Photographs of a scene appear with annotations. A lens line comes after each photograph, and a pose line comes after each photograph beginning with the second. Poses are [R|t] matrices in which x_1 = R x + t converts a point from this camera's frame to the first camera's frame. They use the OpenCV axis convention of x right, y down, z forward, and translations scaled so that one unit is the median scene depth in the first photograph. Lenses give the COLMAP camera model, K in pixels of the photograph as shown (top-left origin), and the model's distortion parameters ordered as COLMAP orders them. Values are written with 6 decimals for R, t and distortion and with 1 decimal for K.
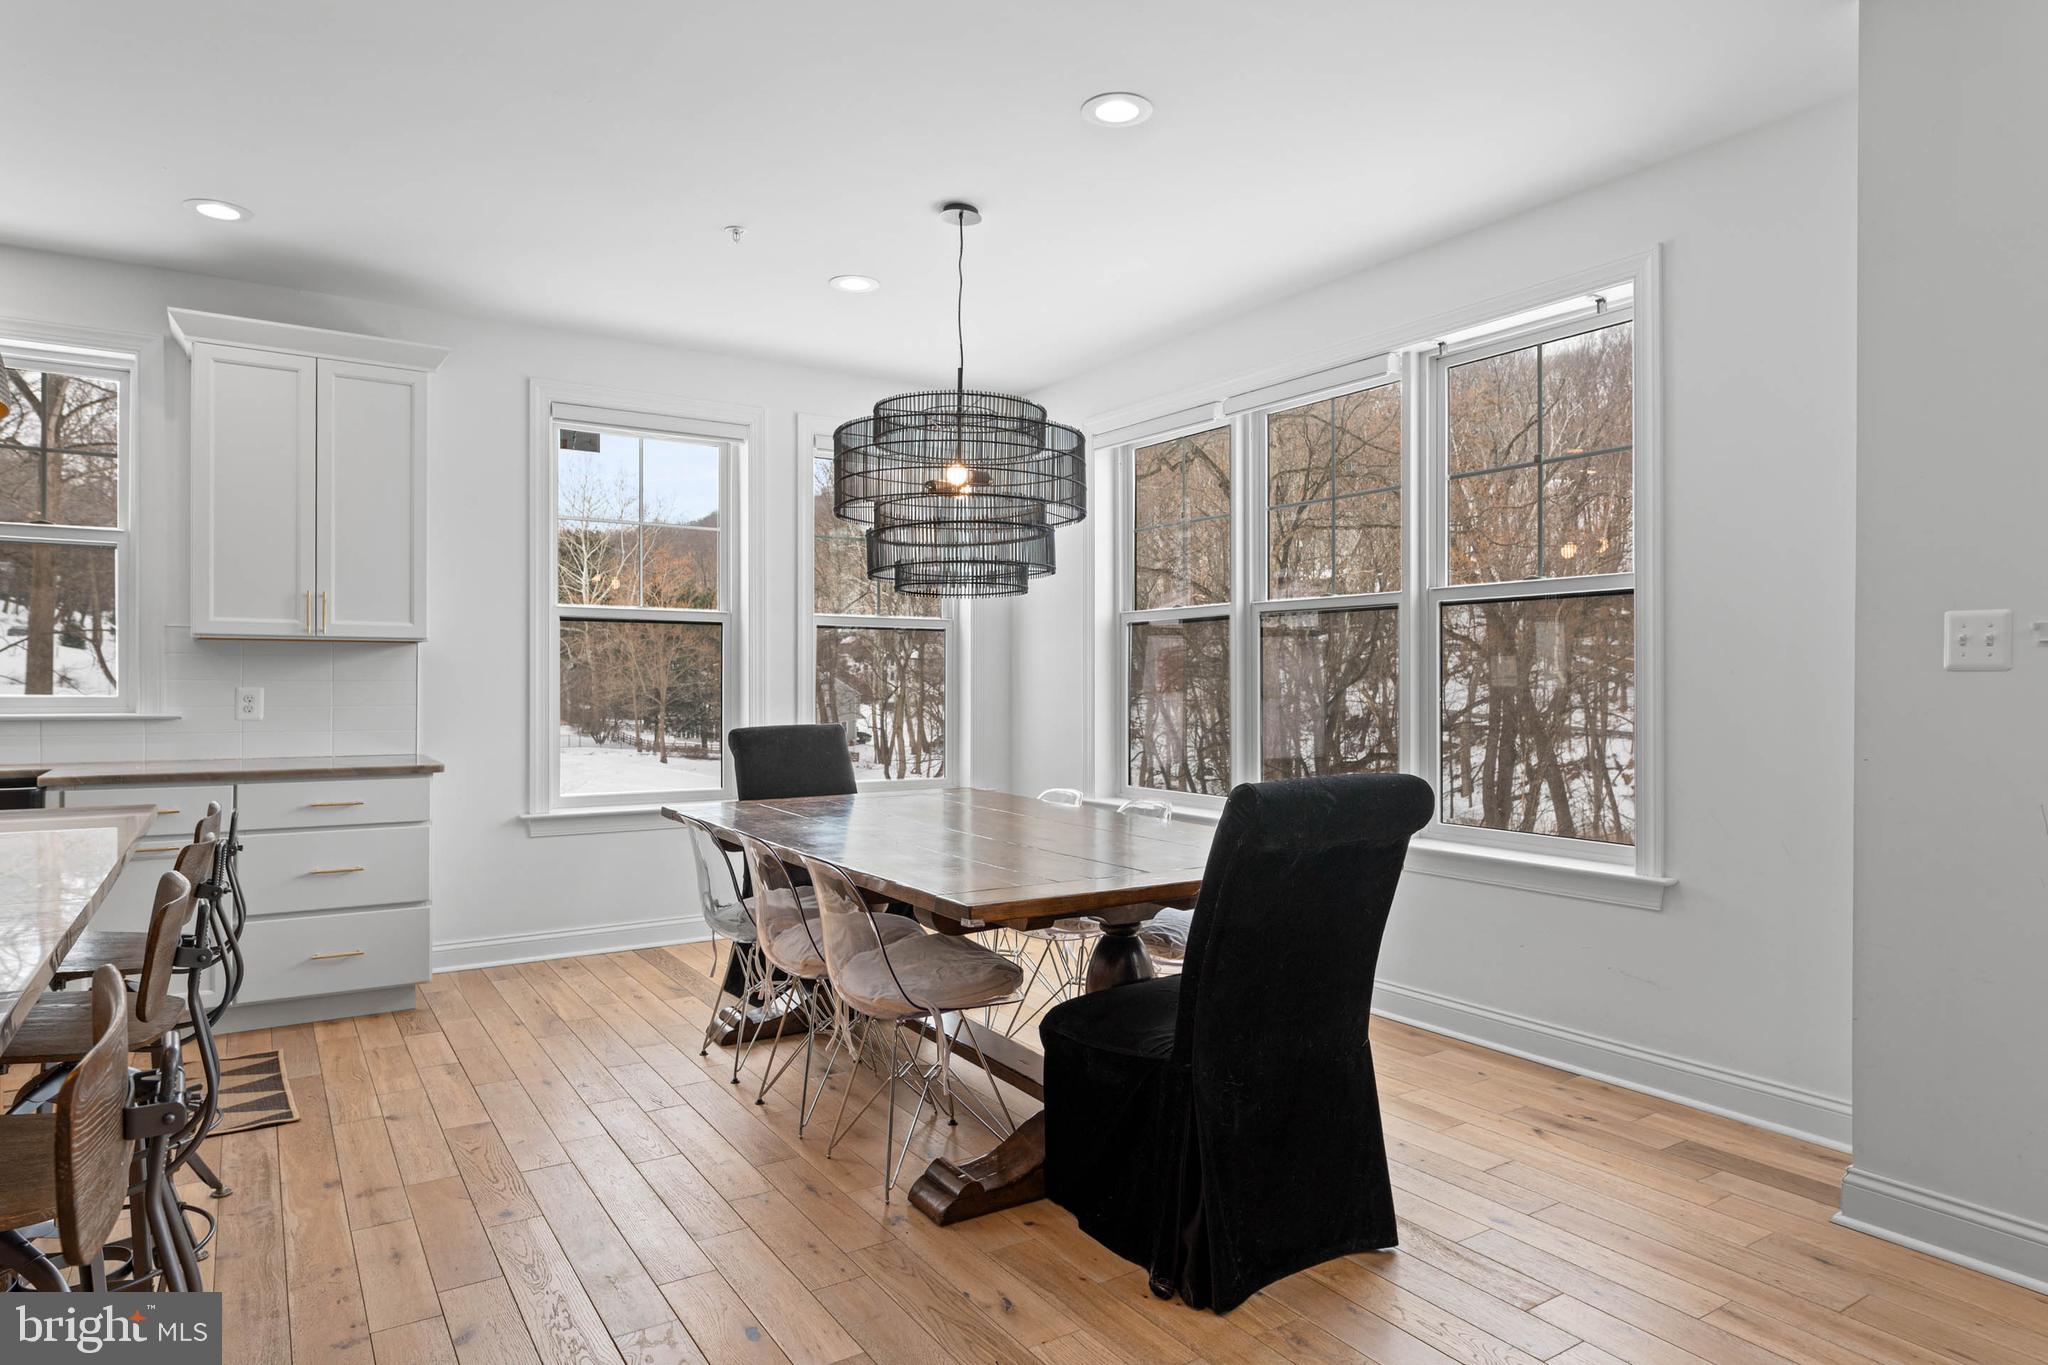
lens RADIAL K [[1180.9, 0, 1032.3], [0, 1180.9, 684.5], [0, 0, 1]] dist [-0.021593, -0.000048]
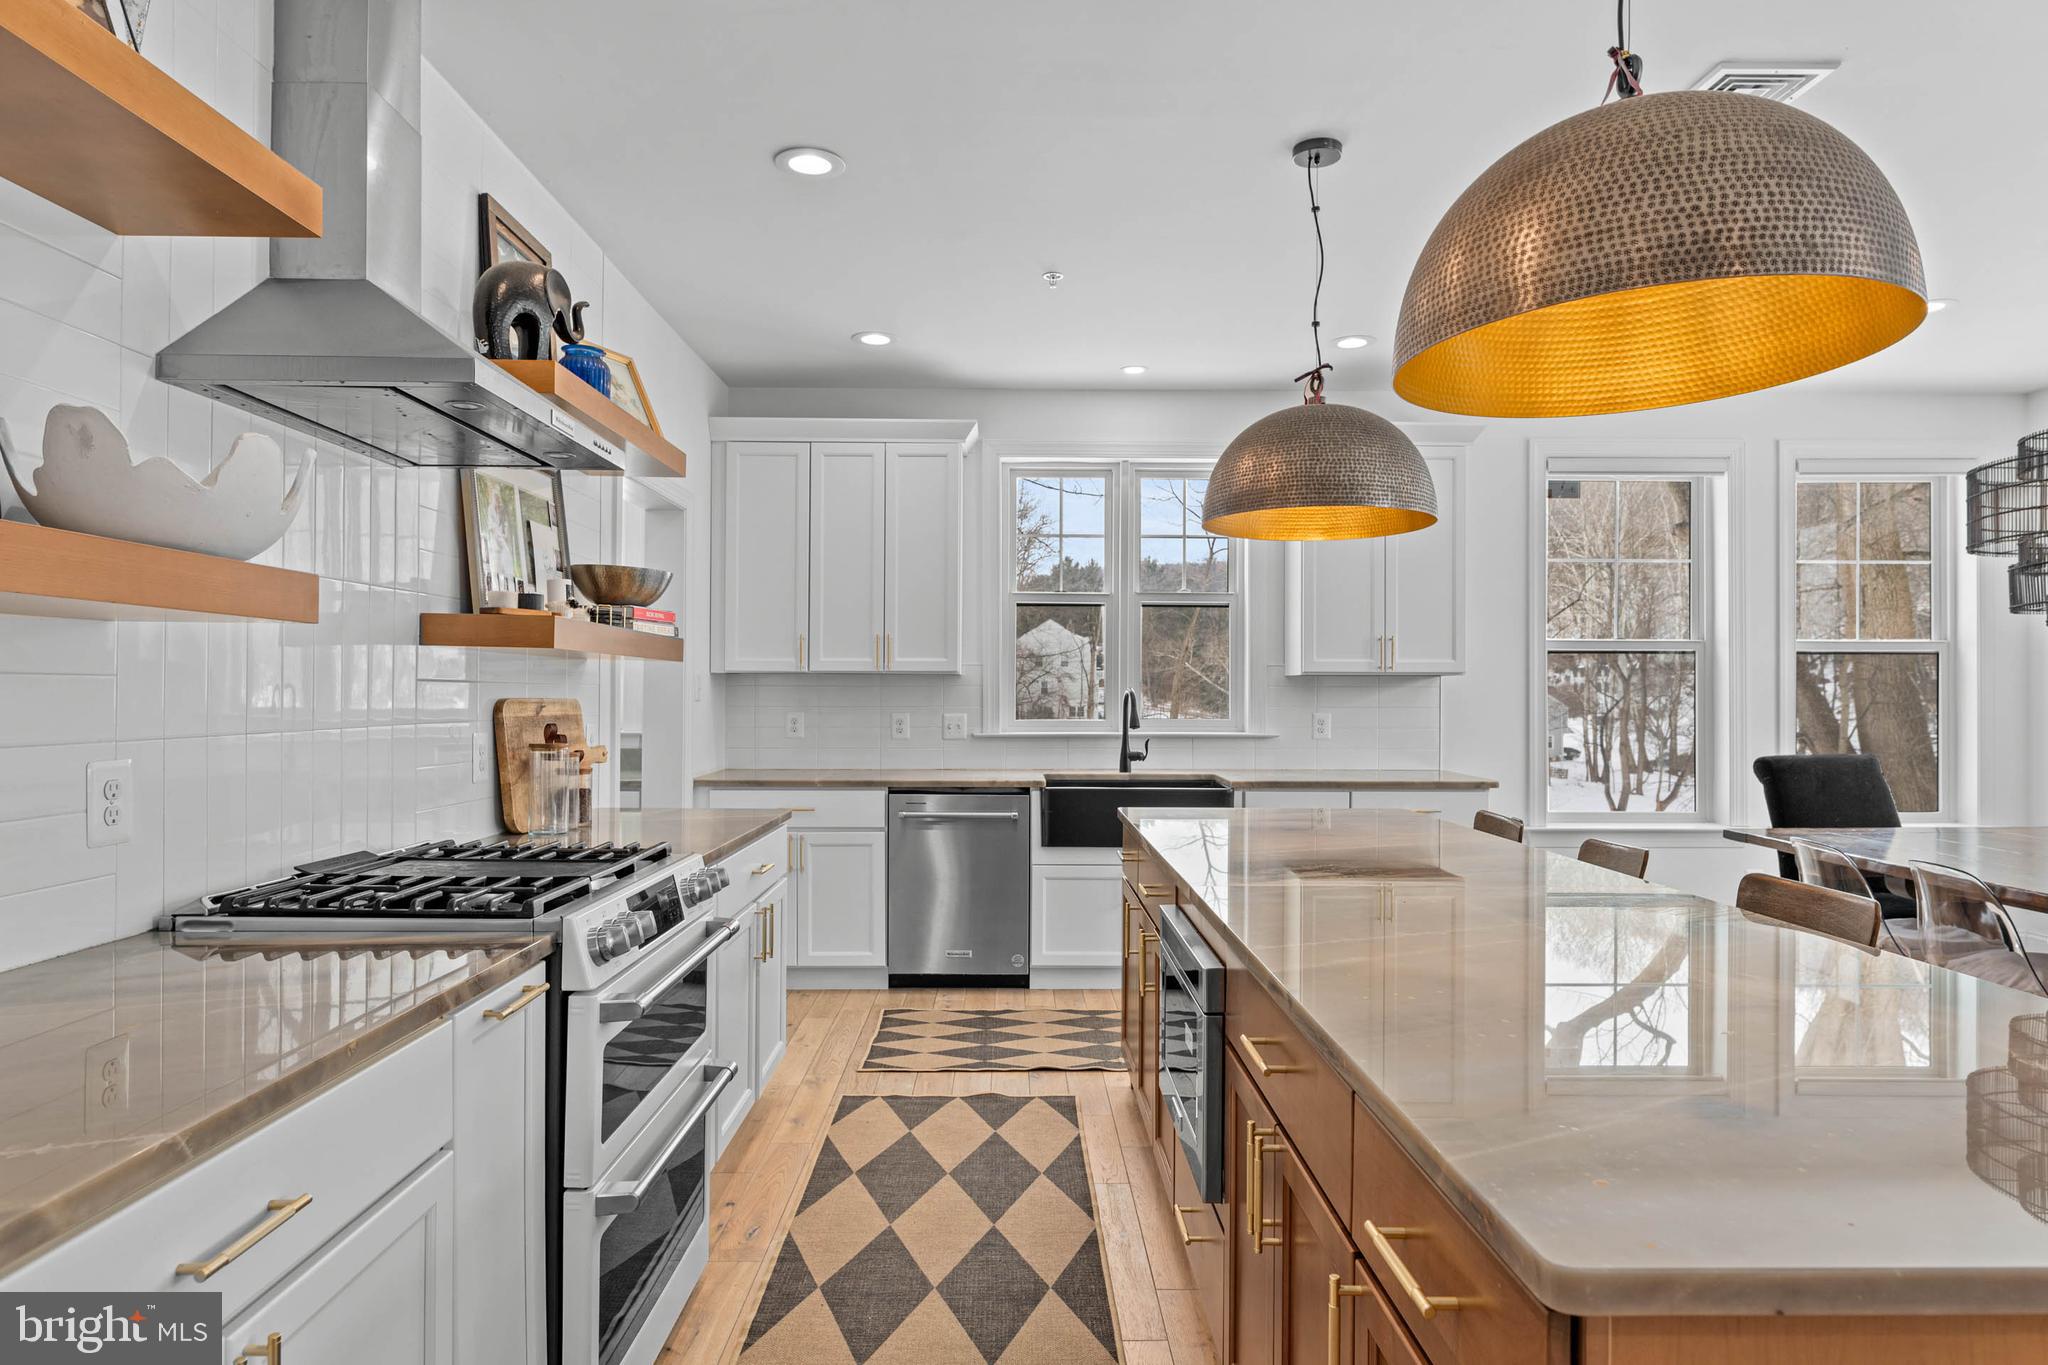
lens RADIAL K [[1180.9, 0, 1032.3], [0, 1180.9, 684.3], [0, 0, 1]] dist [-0.021593, -0.000048]
pose [[0.839976, -0.000978, -0.542623, -0.256381], [-0.004037, 0.999959, -0.008052, -0.017861], [0.542609, 0.008954, 0.839938, -0.239111]]
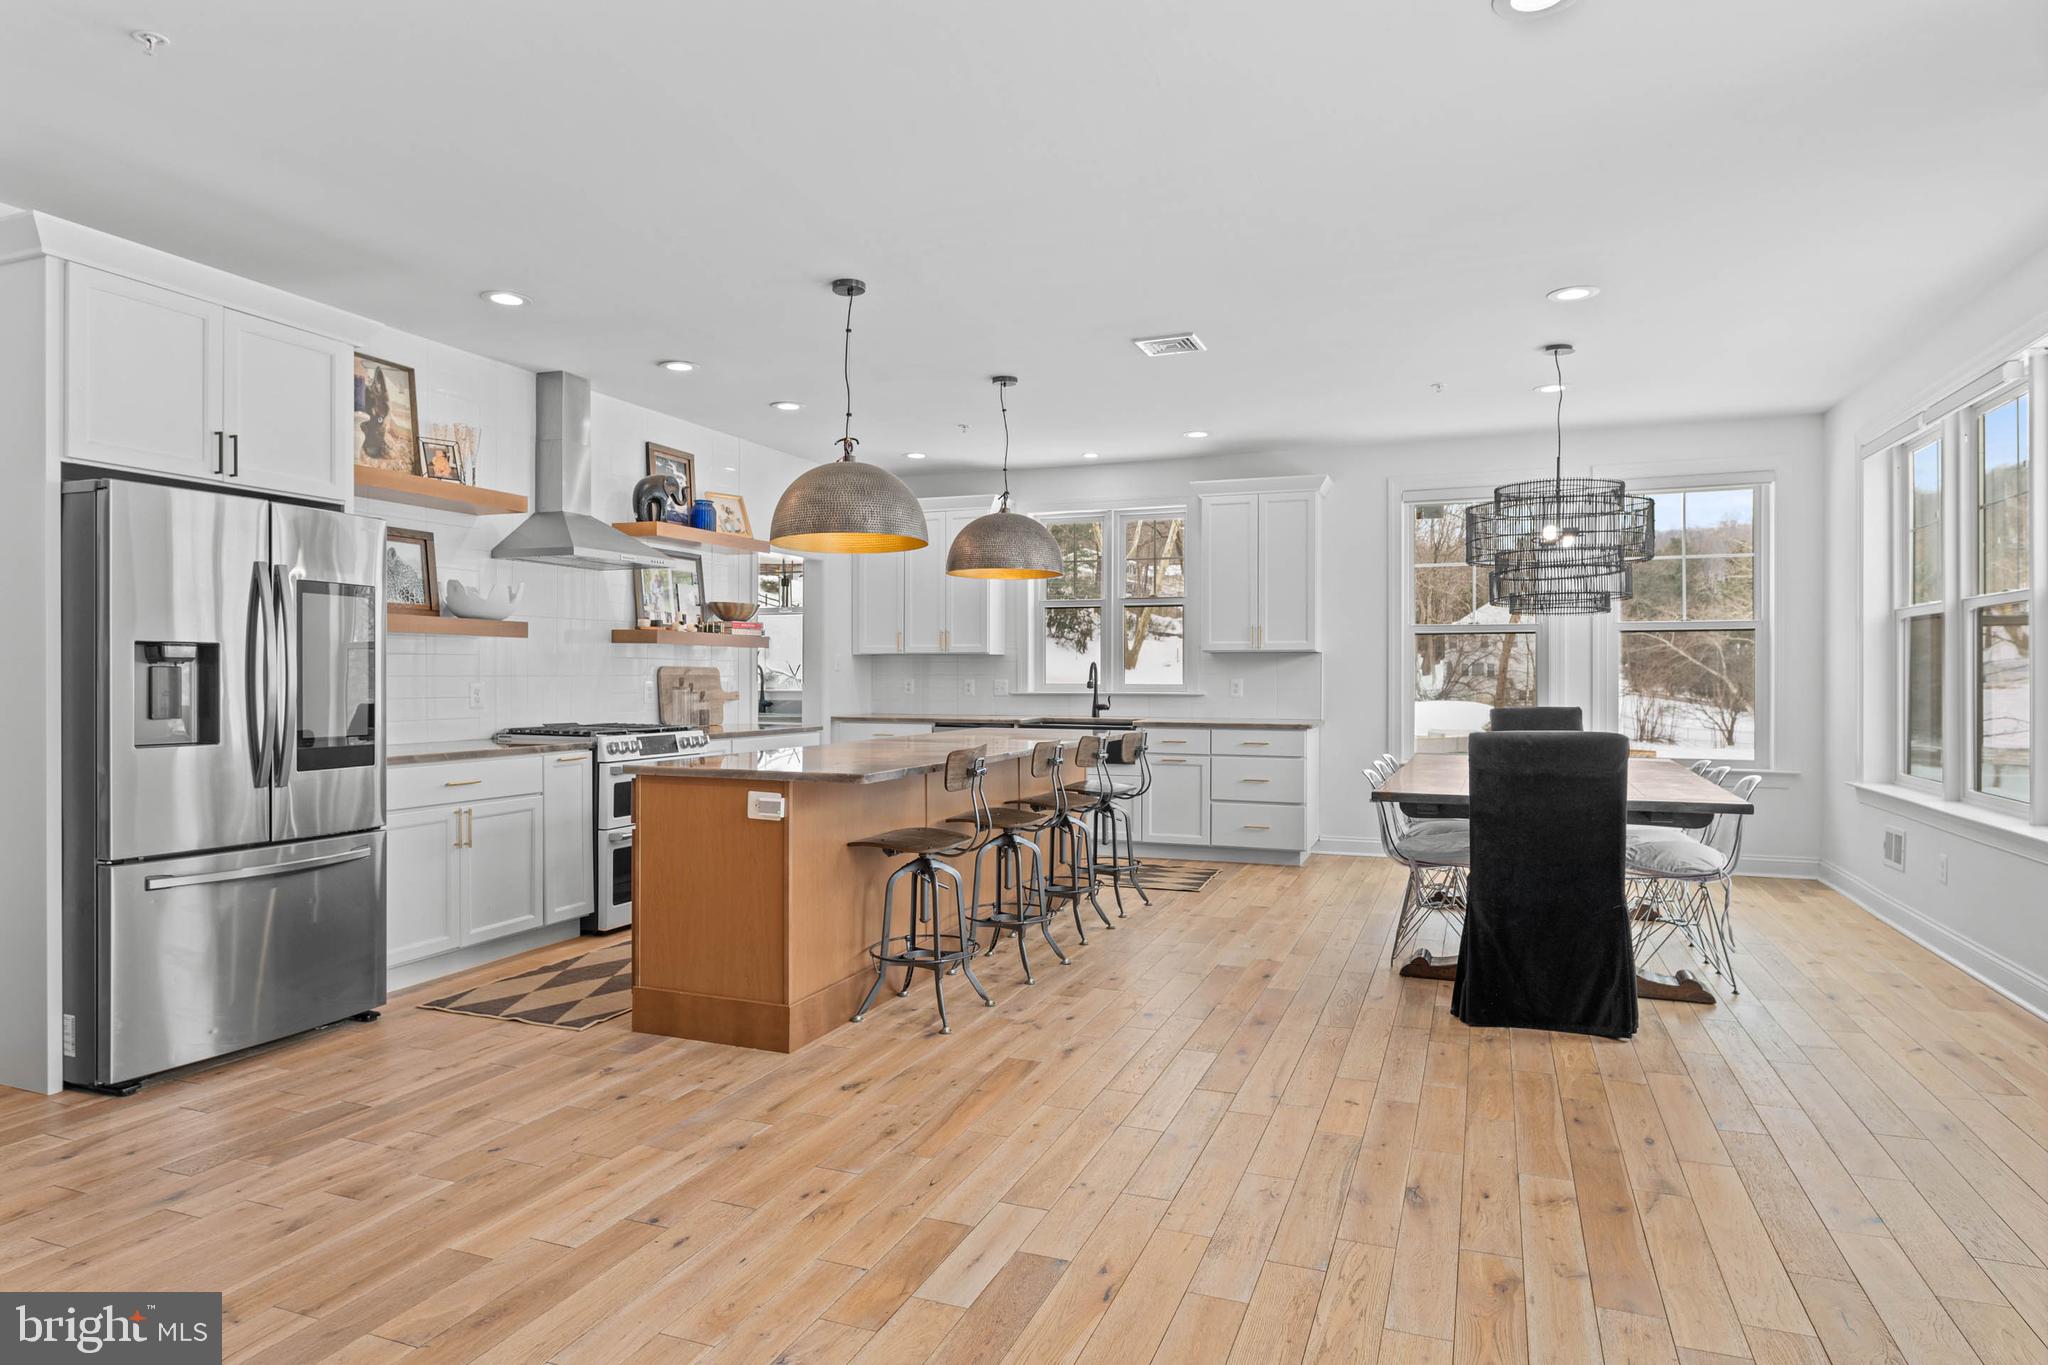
lens RADIAL K [[1180.9, 0, 1028.3], [0, 1180.9, 672.7], [0, 0, 1]] dist [-0.021593, -0.000048]
pose [[0.573656, -0.001731, -0.819094, 0.664283], [-0.001628, 0.999993, -0.003253, -0.000912], [0.819095, 0.003200, 0.573650, -0.317673]]
